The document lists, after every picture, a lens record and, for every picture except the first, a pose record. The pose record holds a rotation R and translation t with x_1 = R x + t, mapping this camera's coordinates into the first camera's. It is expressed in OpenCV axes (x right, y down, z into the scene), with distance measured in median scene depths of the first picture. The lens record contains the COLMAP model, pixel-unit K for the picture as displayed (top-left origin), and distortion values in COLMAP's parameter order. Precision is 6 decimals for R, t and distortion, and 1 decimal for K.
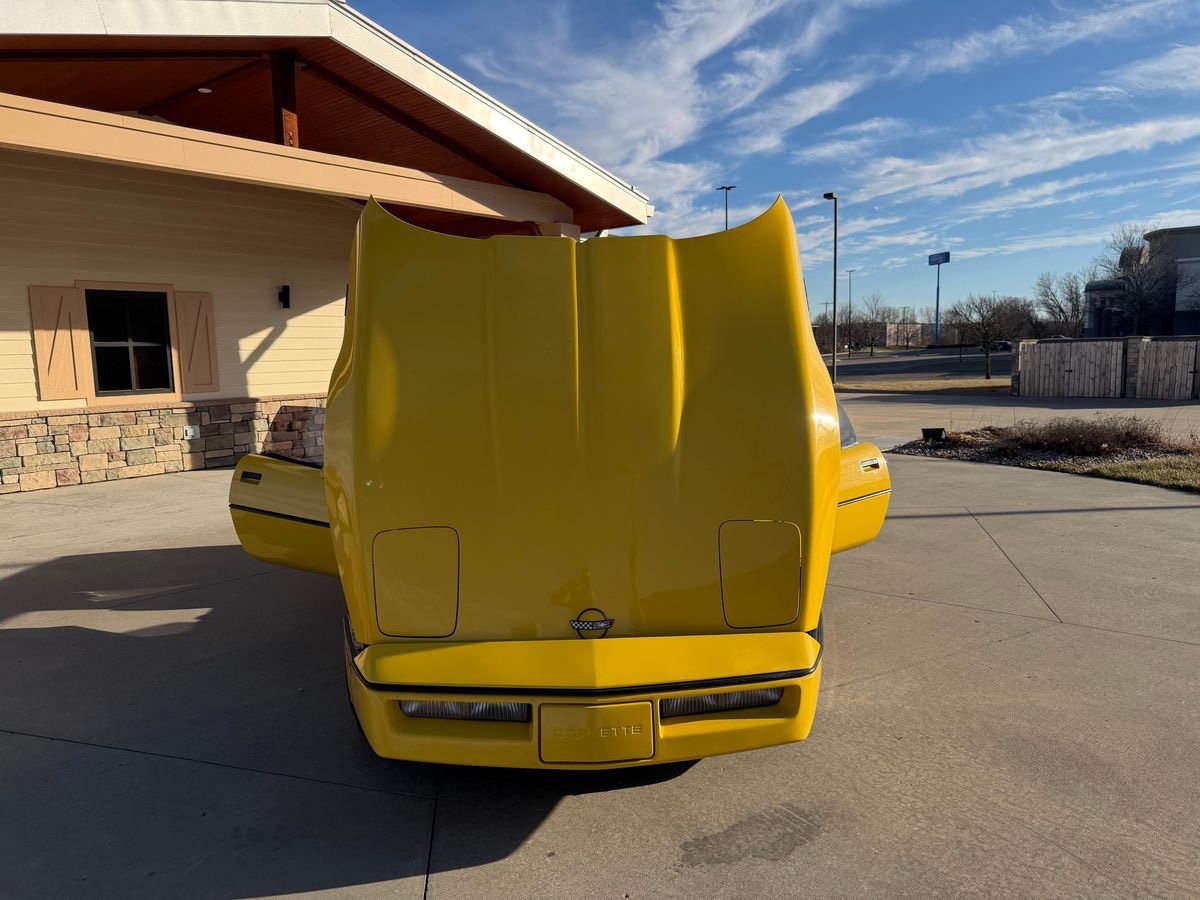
lens RADIAL K [[850.0, 0, 603.4], [0, 850.0, 449.1], [0, 0, 1]] dist [0.028893, -0.036870]
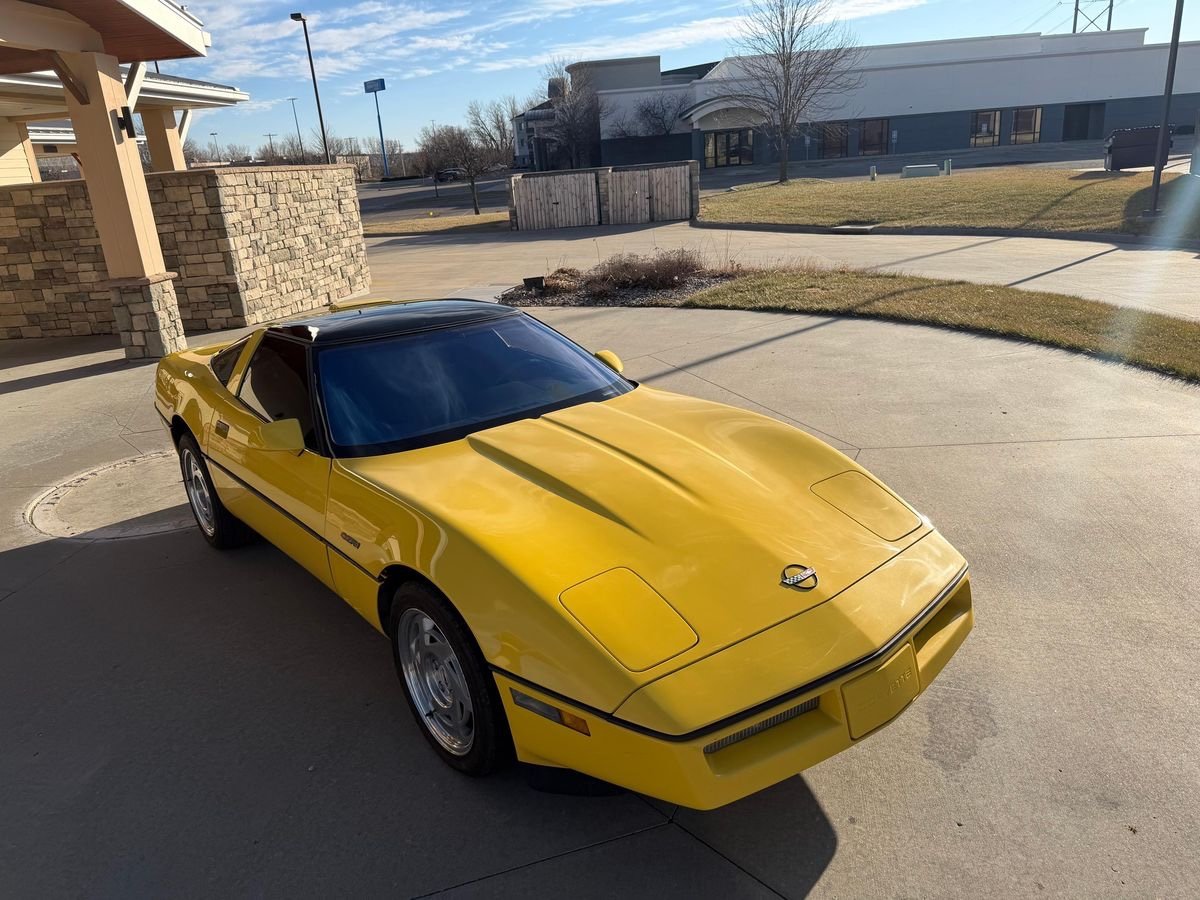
lens RADIAL K [[850.0, 0, 604.4], [0, 850.0, 454.9], [0, 0, 1]] dist [0.028893, -0.036870]
pose [[0.812724, -0.221821, 0.538771, -0.162087], [0.115427, 0.967664, 0.224285, -0.040539], [-0.571100, -0.120093, 0.812048, 0.089476]]
